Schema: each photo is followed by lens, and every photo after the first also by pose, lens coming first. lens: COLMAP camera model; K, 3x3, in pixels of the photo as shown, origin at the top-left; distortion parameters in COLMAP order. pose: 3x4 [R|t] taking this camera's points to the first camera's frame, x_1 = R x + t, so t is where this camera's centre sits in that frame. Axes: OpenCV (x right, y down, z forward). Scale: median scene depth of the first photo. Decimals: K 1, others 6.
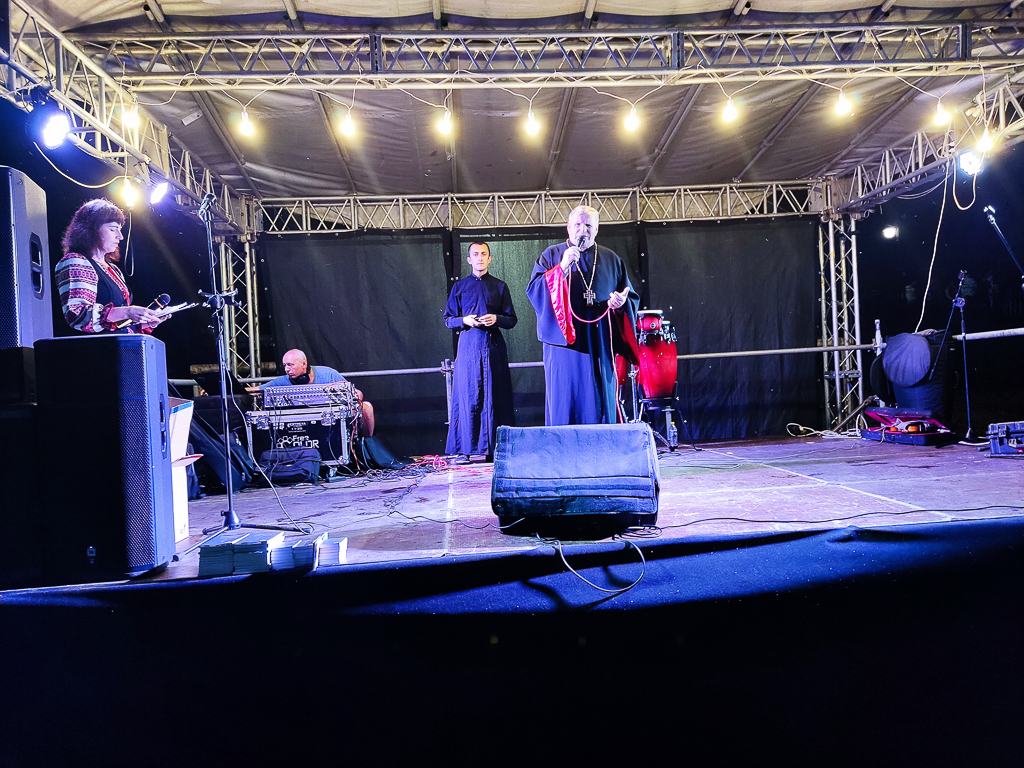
lens RADIAL K [[753.7, 0, 512.0], [0, 753.7, 384.0], [0, 0, 1]] dist [0.110633, -0.153210]
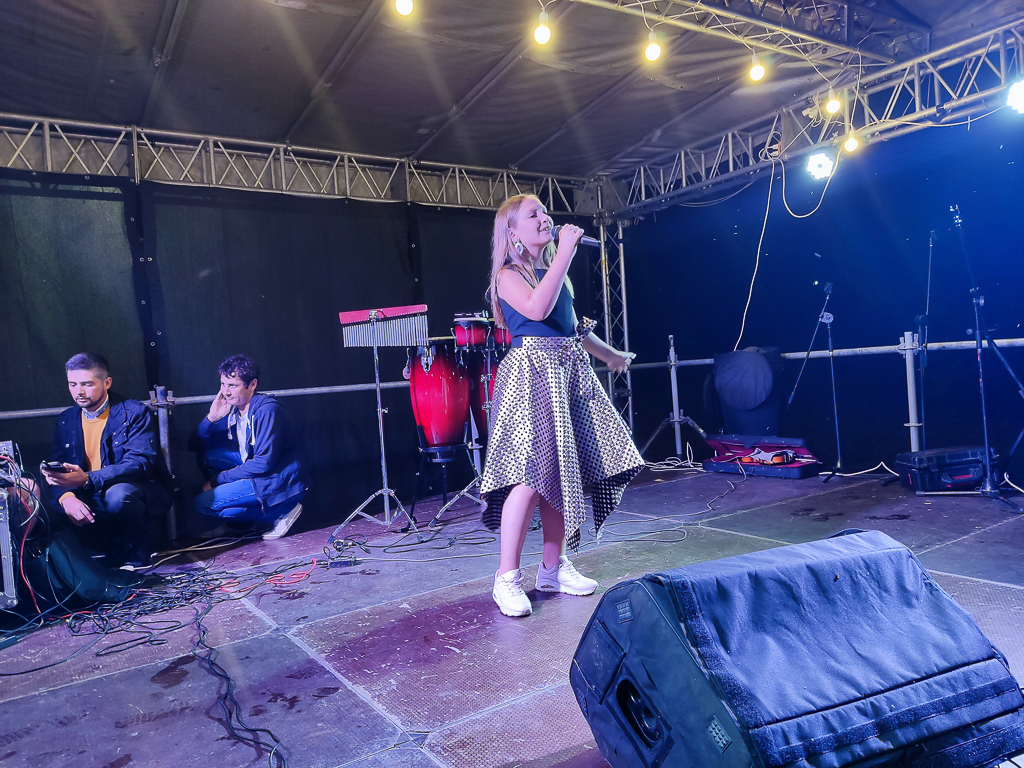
lens RADIAL K [[757.7, 0, 513.5], [0, 757.7, 381.7], [0, 0, 1]] dist [0.098286, -0.127403]
pose [[0.869953, -0.014647, 0.492918, -0.179965], [0.022628, 0.999692, -0.010229, -0.030086], [-0.492616, 0.020053, 0.870016, 0.392131]]
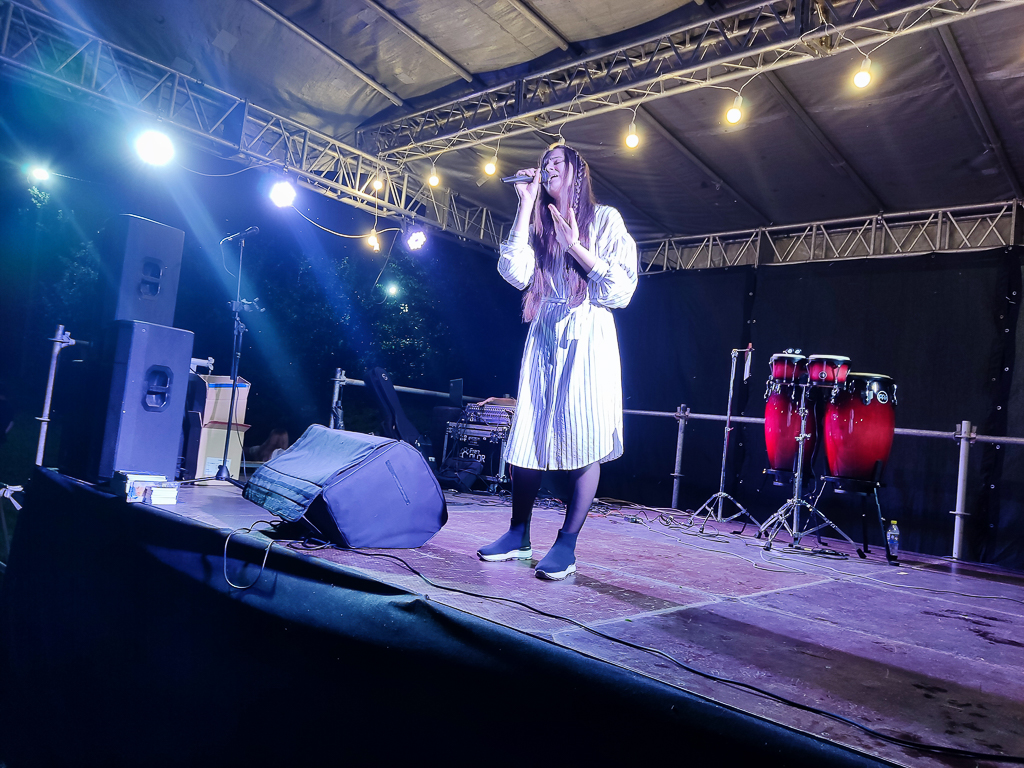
lens RADIAL K [[753.7, 0, 512.0], [0, 753.7, 384.0], [0, 0, 1]] dist [0.110633, -0.153210]
pose [[0.668853, 0.080402, -0.739034, 0.560318], [-0.144183, 0.989287, -0.022863, -0.008305], [0.729279, 0.121848, 0.673280, 0.287766]]
